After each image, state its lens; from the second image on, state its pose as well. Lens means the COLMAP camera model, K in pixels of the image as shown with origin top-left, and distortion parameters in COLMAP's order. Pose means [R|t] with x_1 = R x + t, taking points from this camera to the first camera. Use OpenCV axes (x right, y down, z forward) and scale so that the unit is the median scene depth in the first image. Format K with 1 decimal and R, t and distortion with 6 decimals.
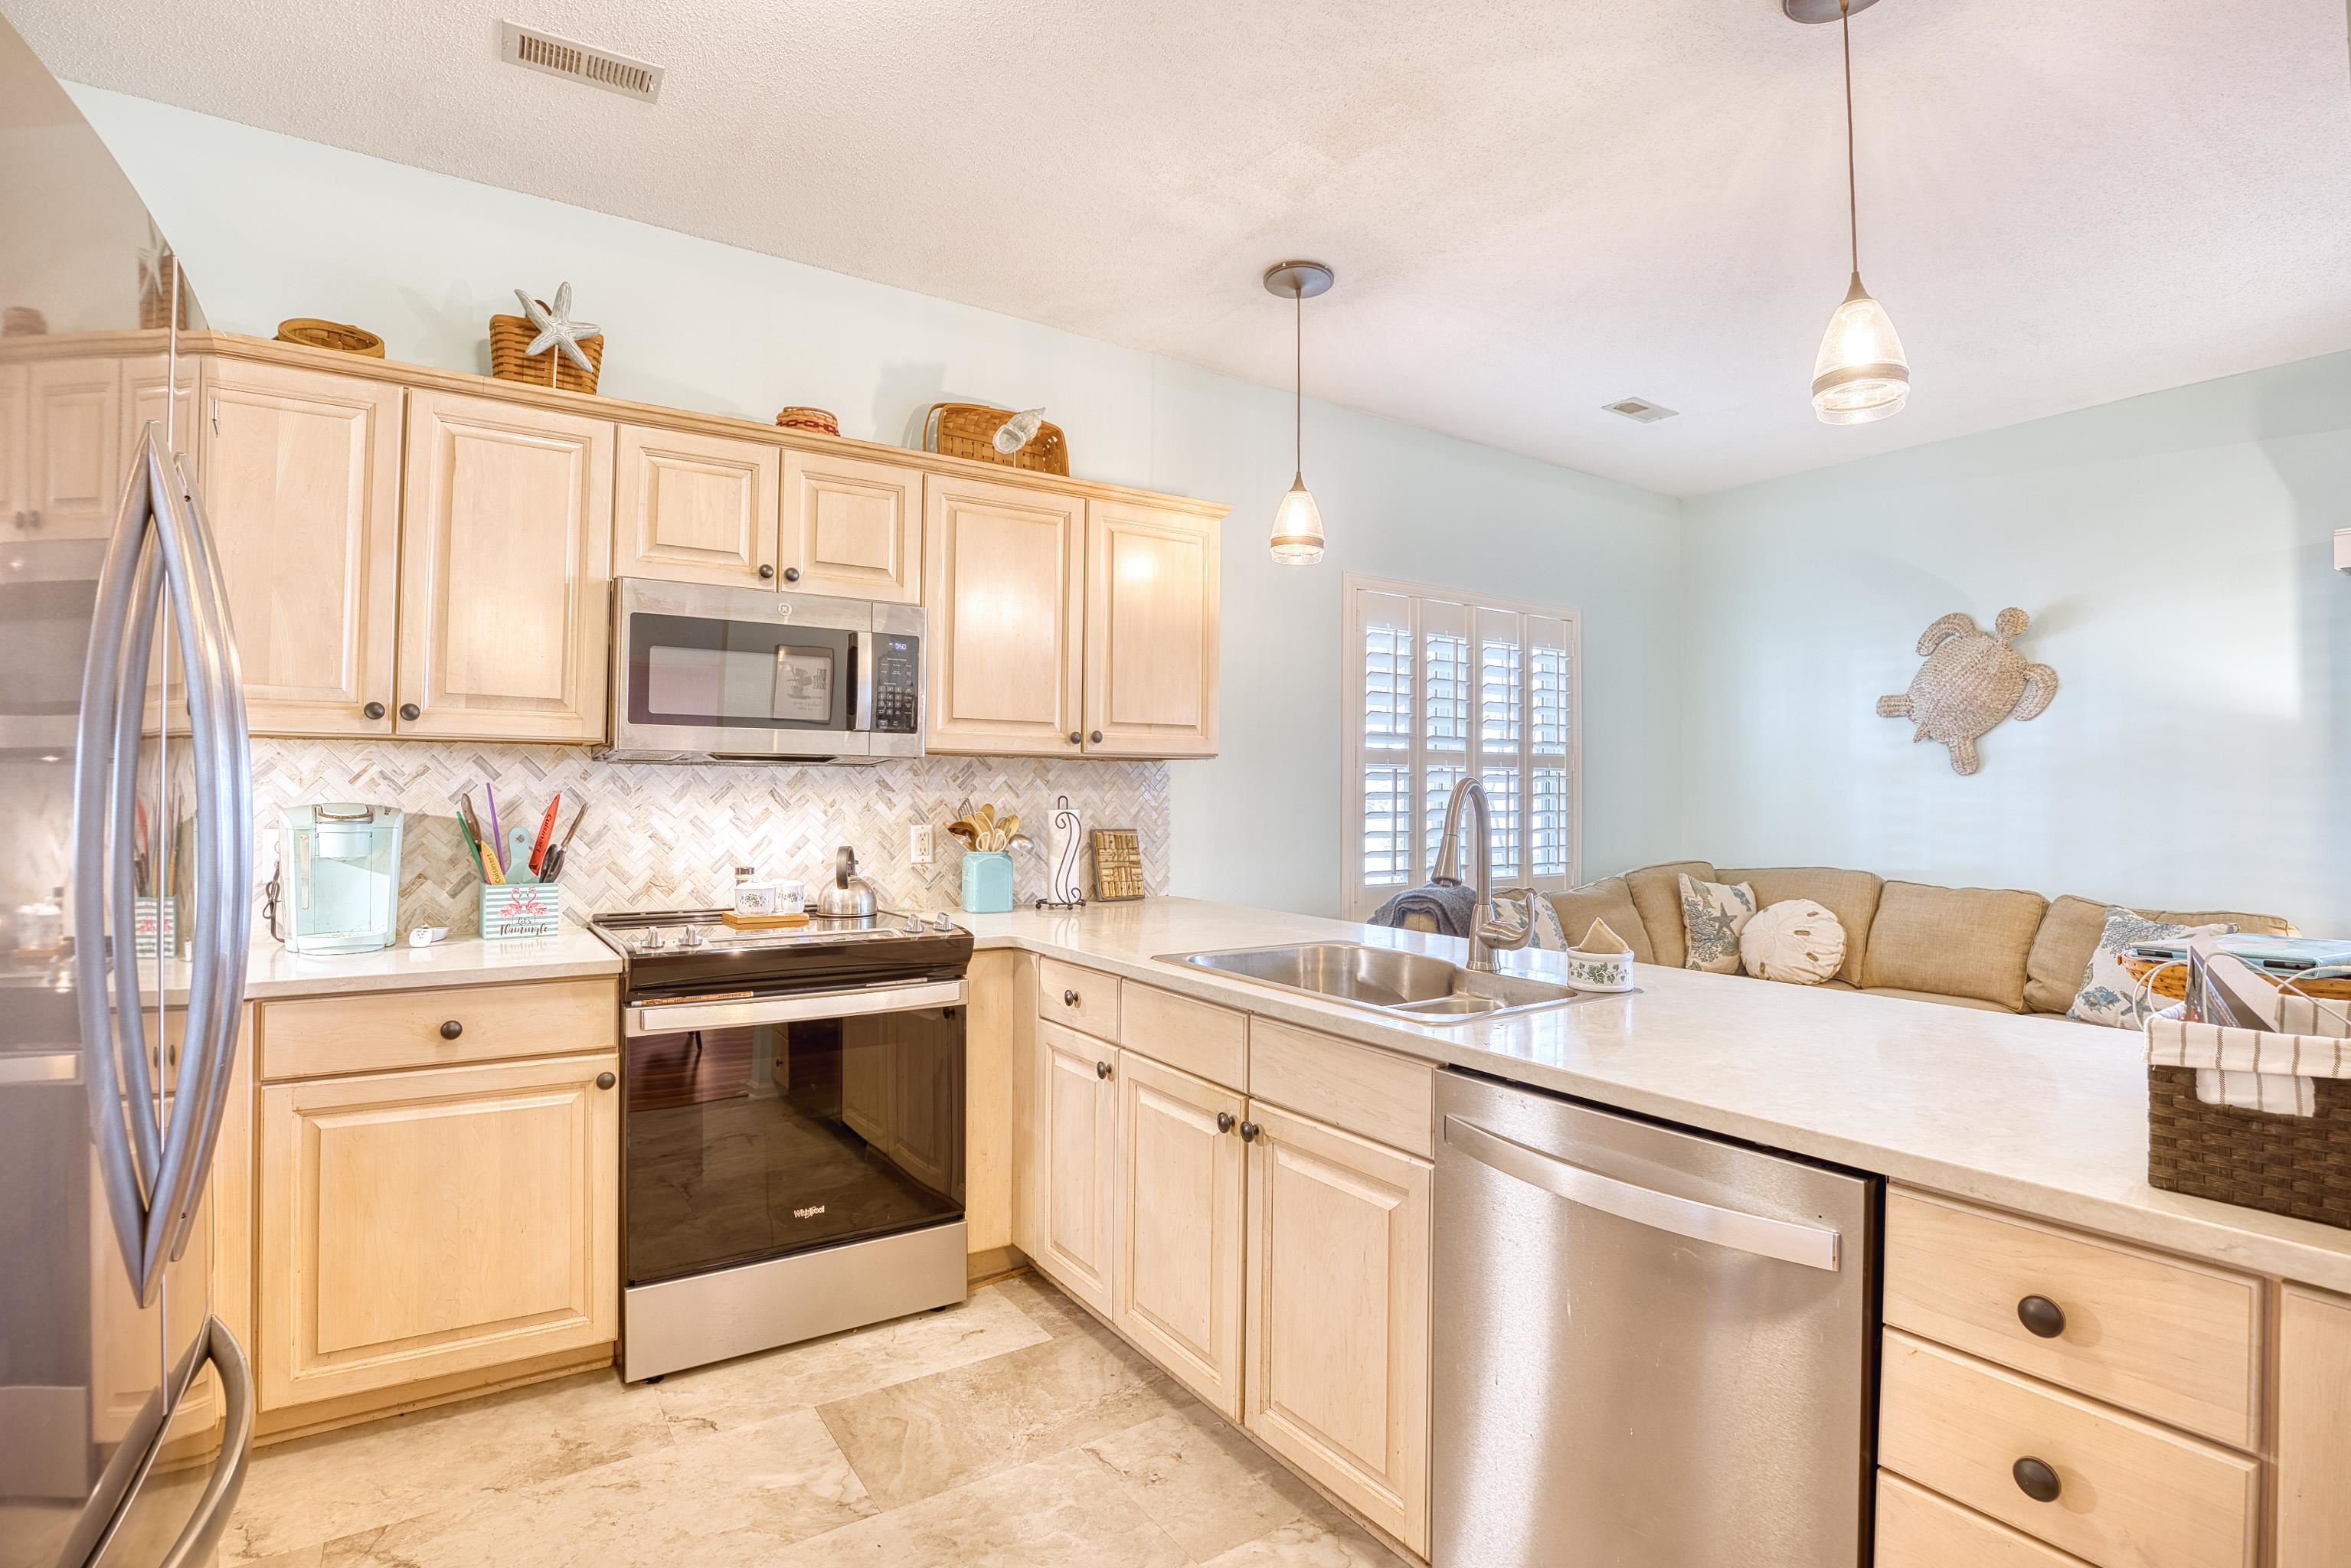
lens RADIAL K [[1114.4, 0, 1194.5], [0, 1114.4, 770.2], [0, 0, 1]] dist [-0.061514, 0.016070]
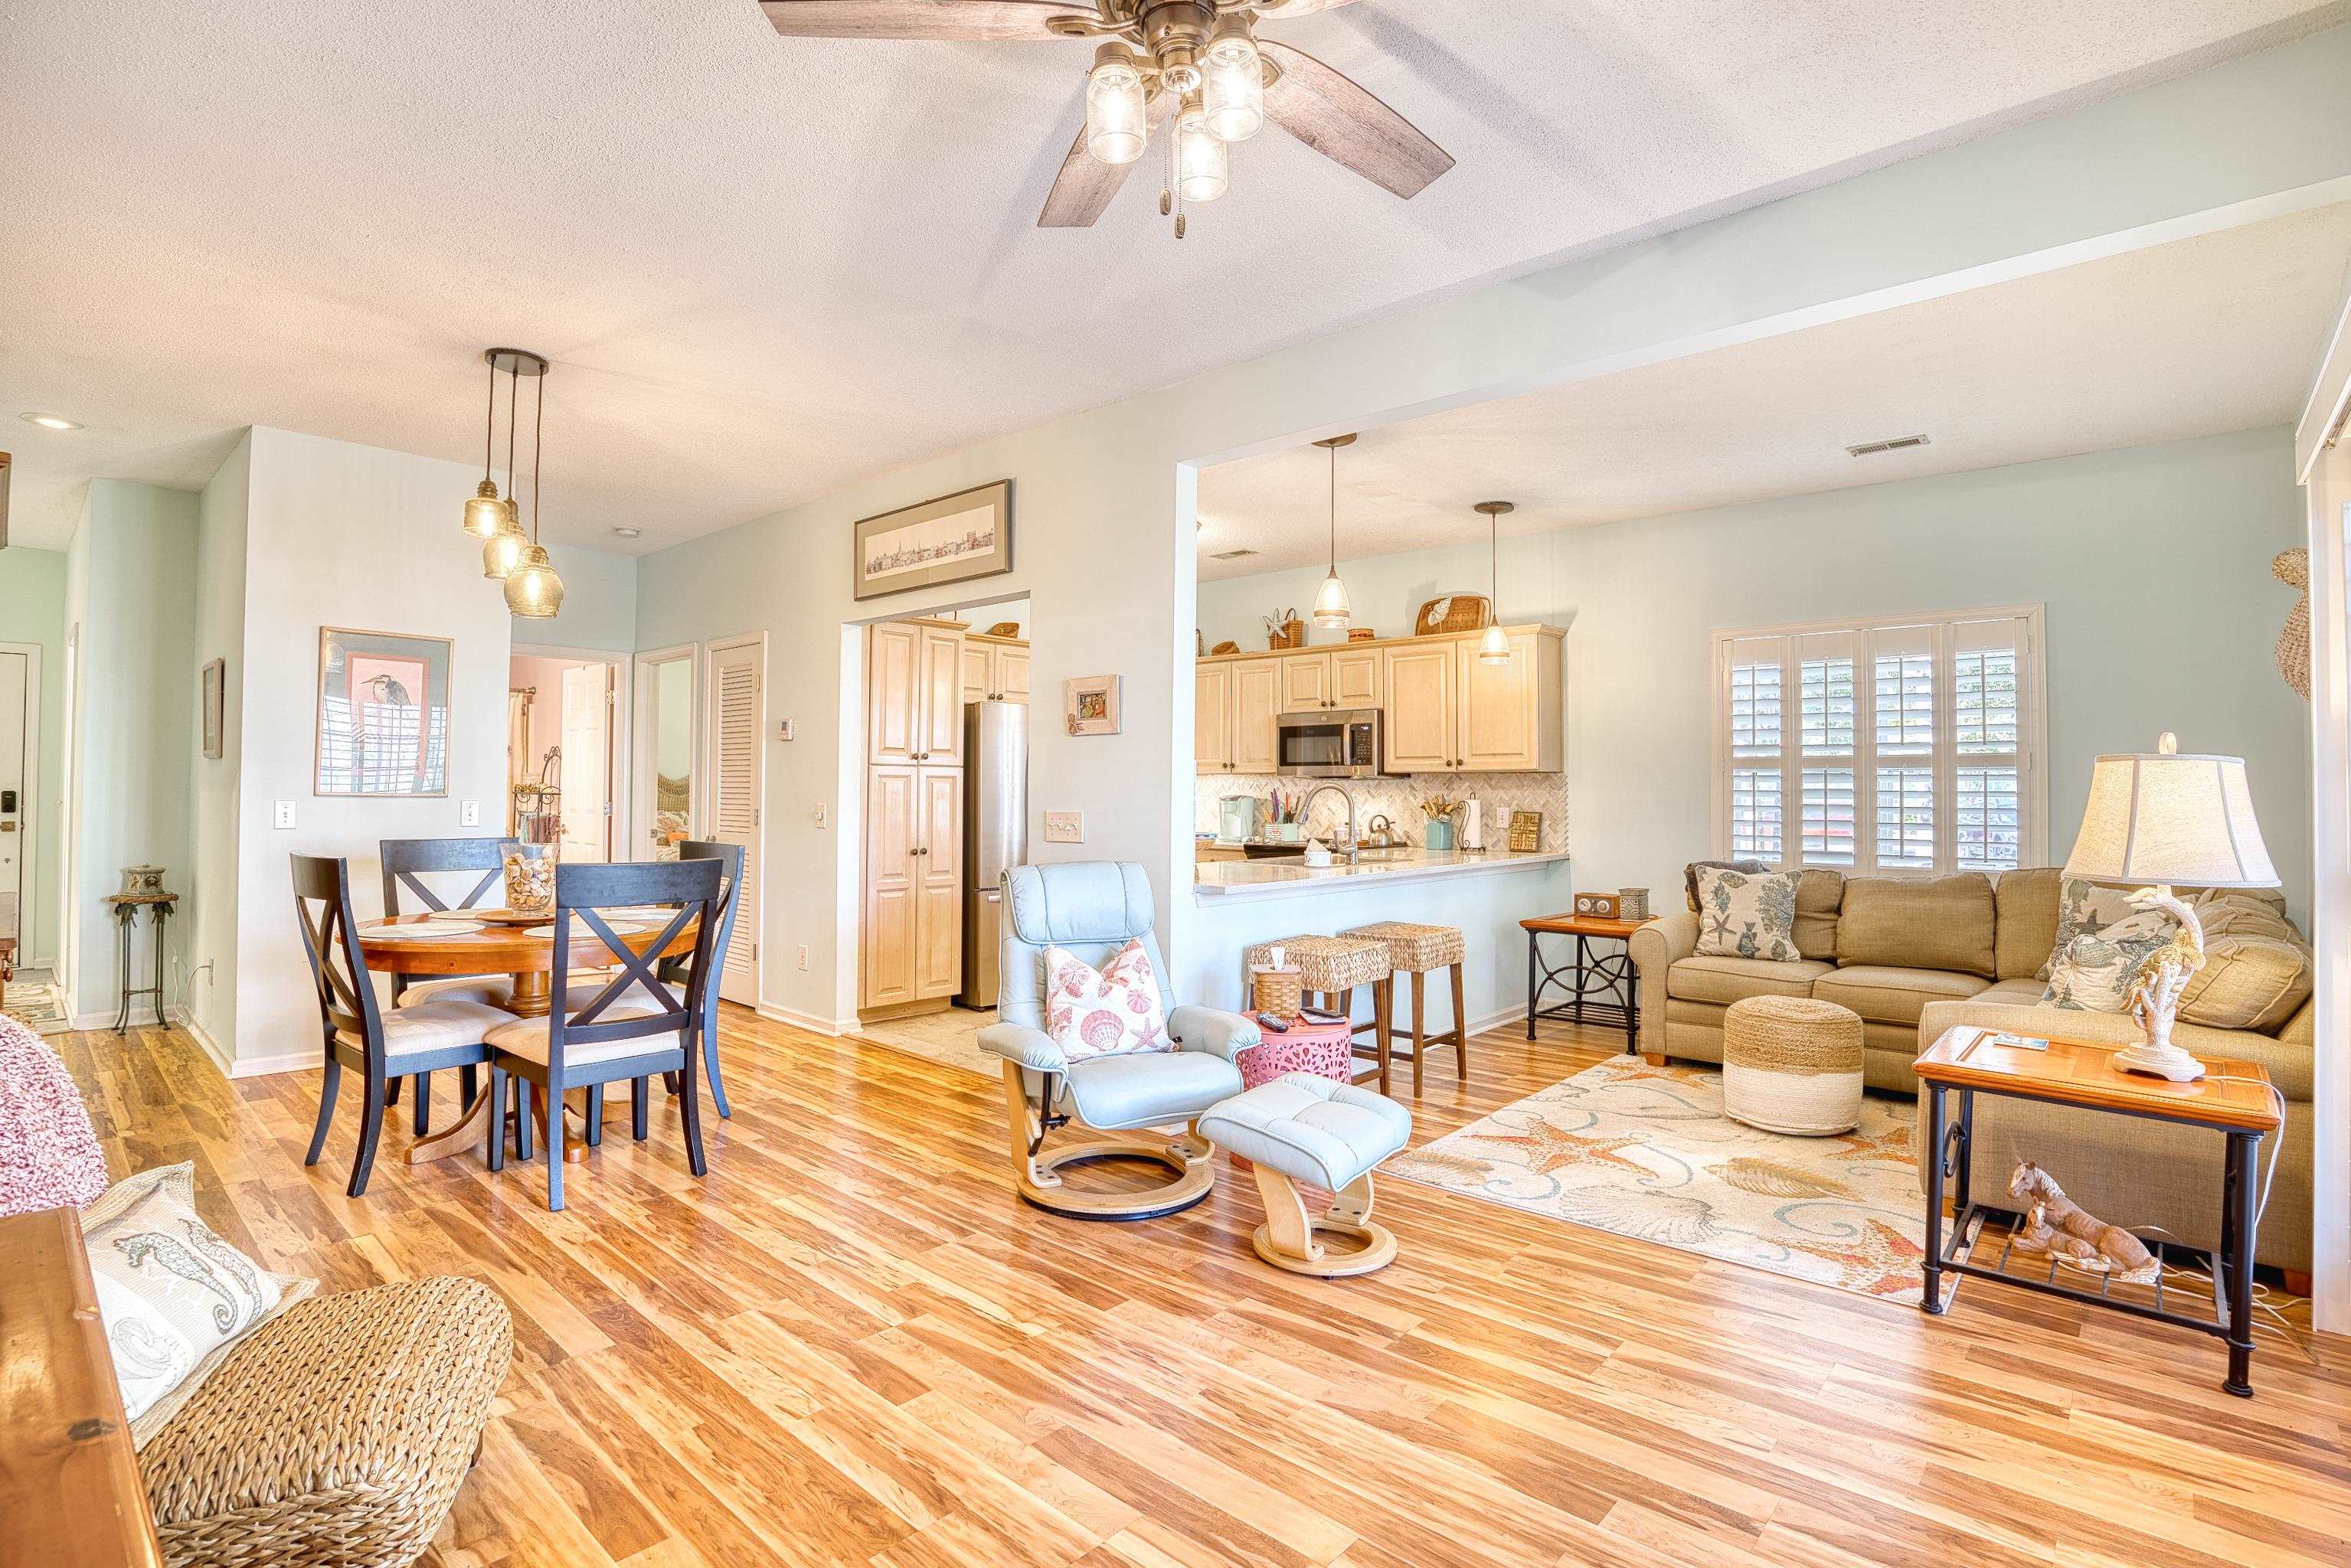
lens RADIAL K [[1114.4, 0, 1183.0], [0, 1114.4, 780.6], [0, 0, 1]] dist [-0.061514, 0.016070]
pose [[0.231590, -0.013512, -0.972720, 1.802242], [0.015458, 0.999828, -0.010208, 0.015386], [0.972691, -0.012673, 0.231759, 0.077388]]
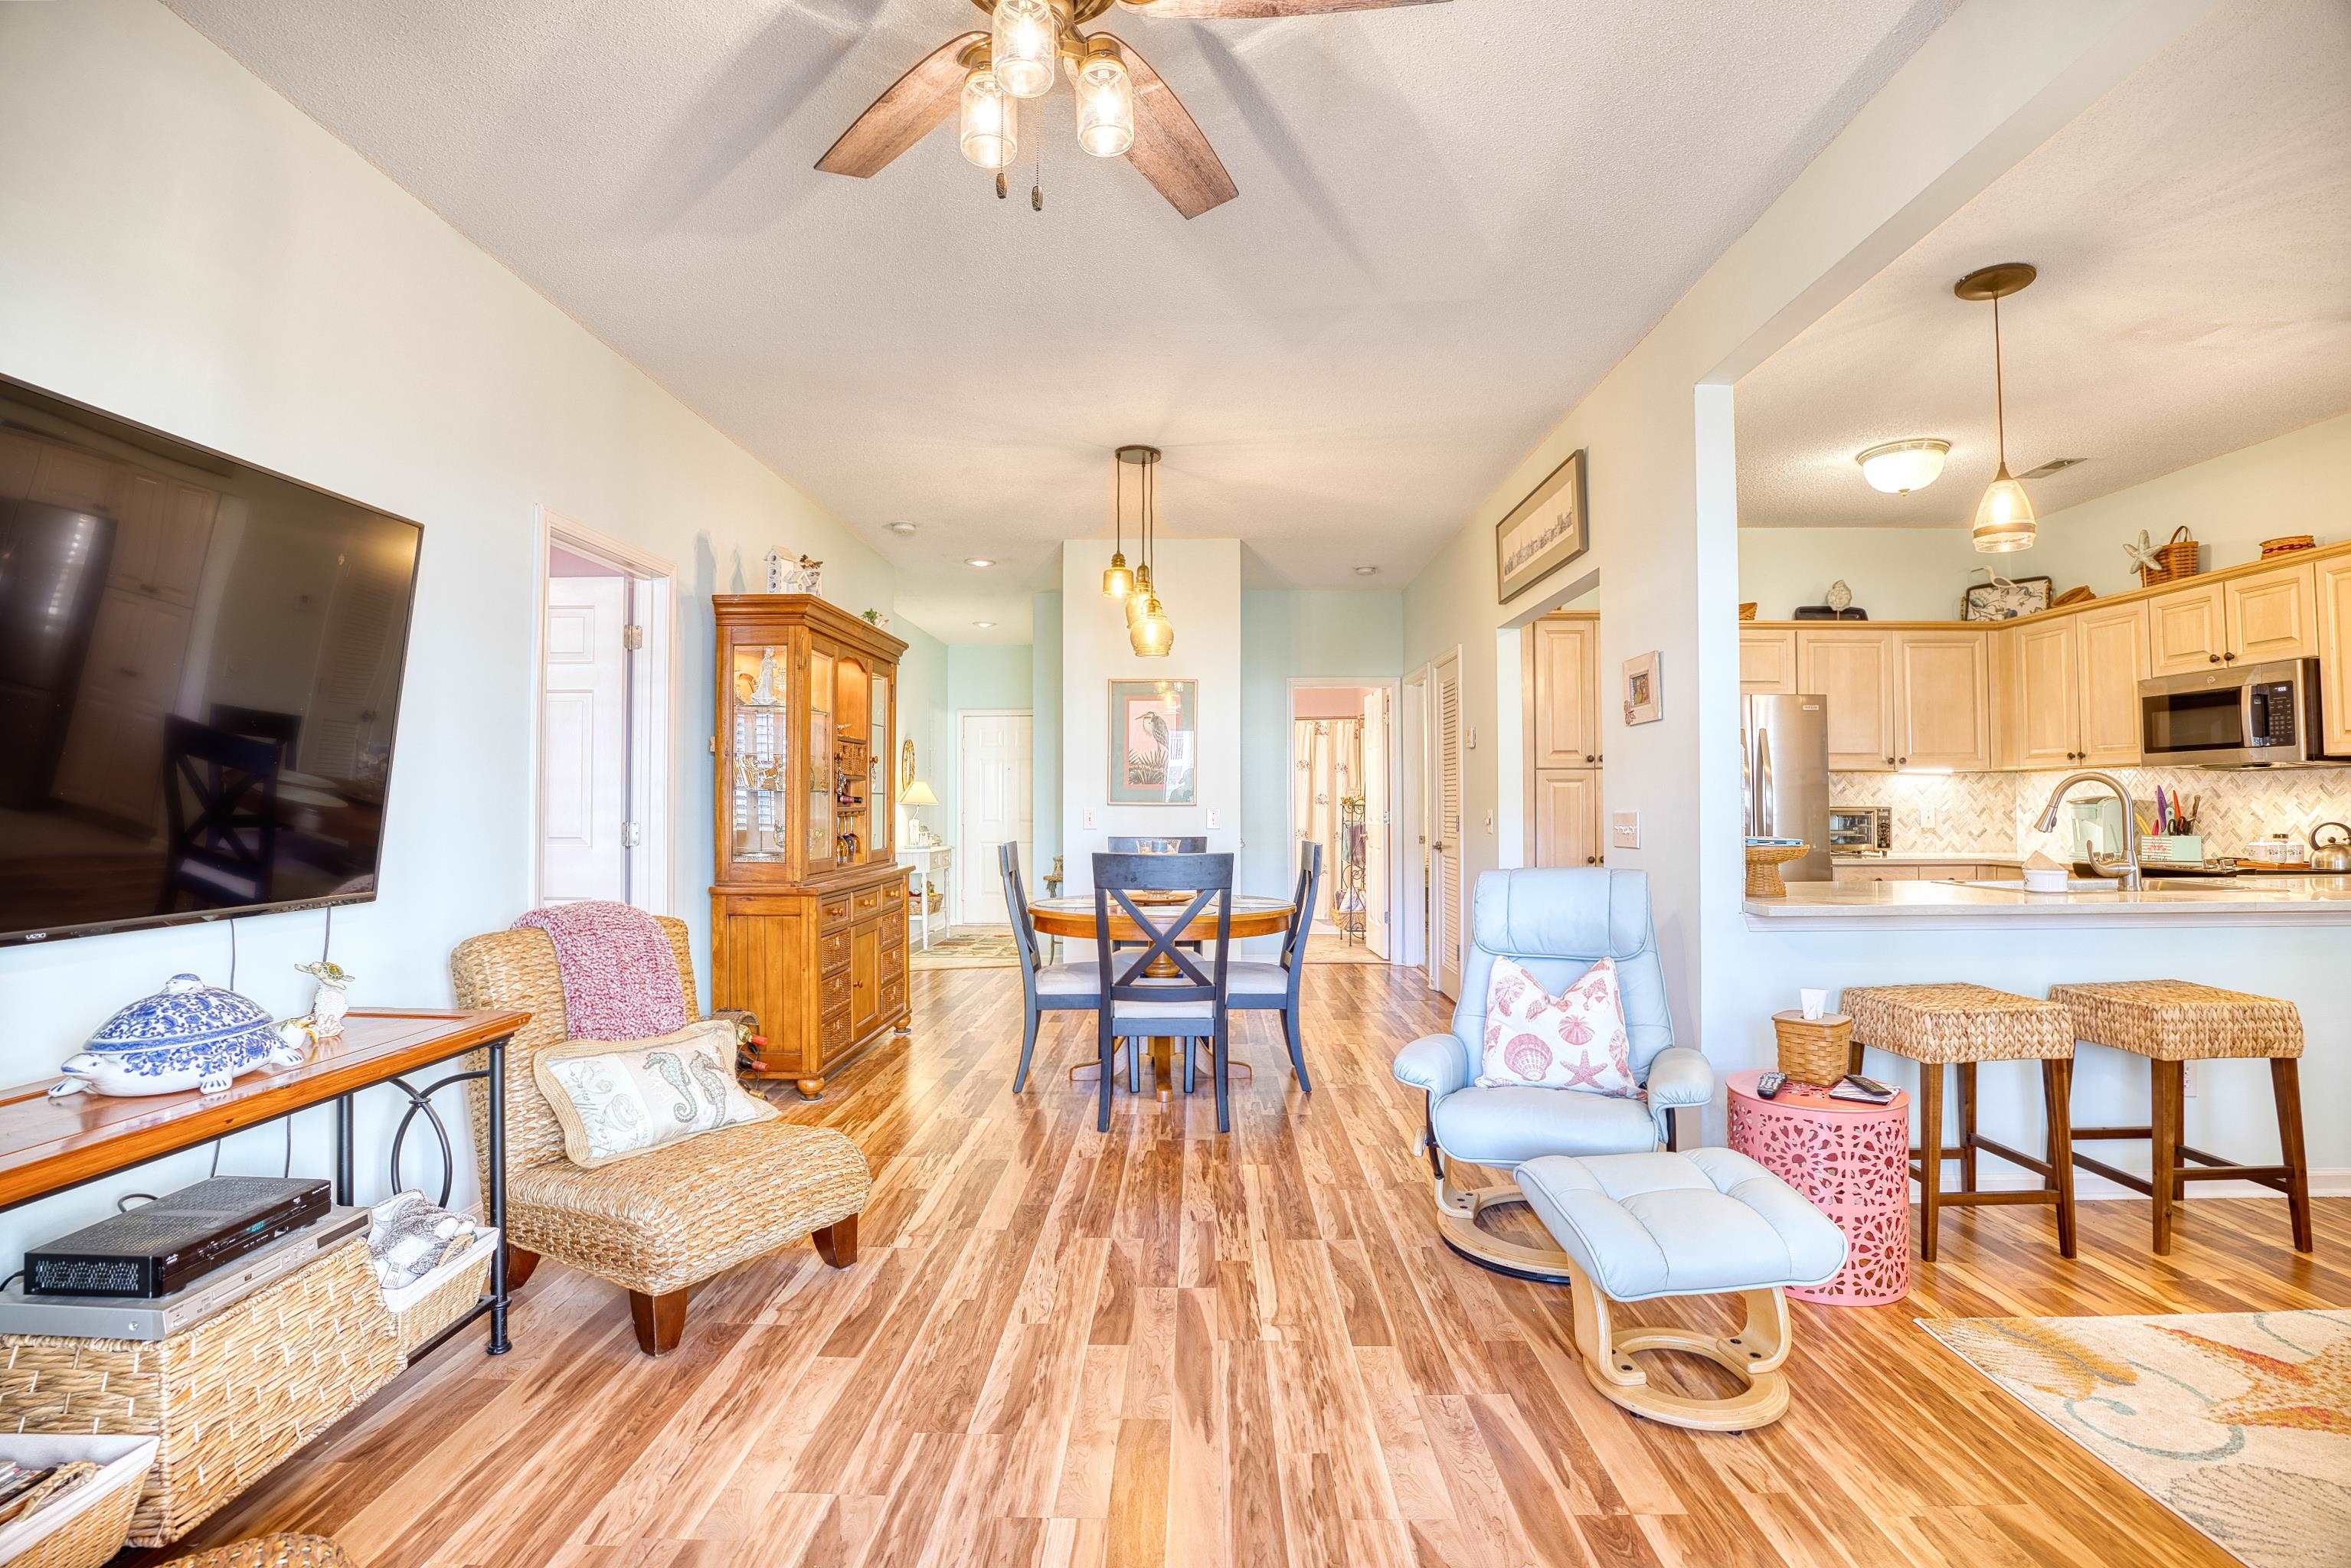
lens RADIAL K [[1114.4, 0, 1181.2], [0, 1114.4, 767.8], [0, 0, 1]] dist [-0.061514, 0.016070]
pose [[-0.584387, -0.032460, -0.810826, 1.673035], [0.016581, 0.998513, -0.051924, 0.044053], [0.811306, -0.043788, -0.582980, 0.582800]]
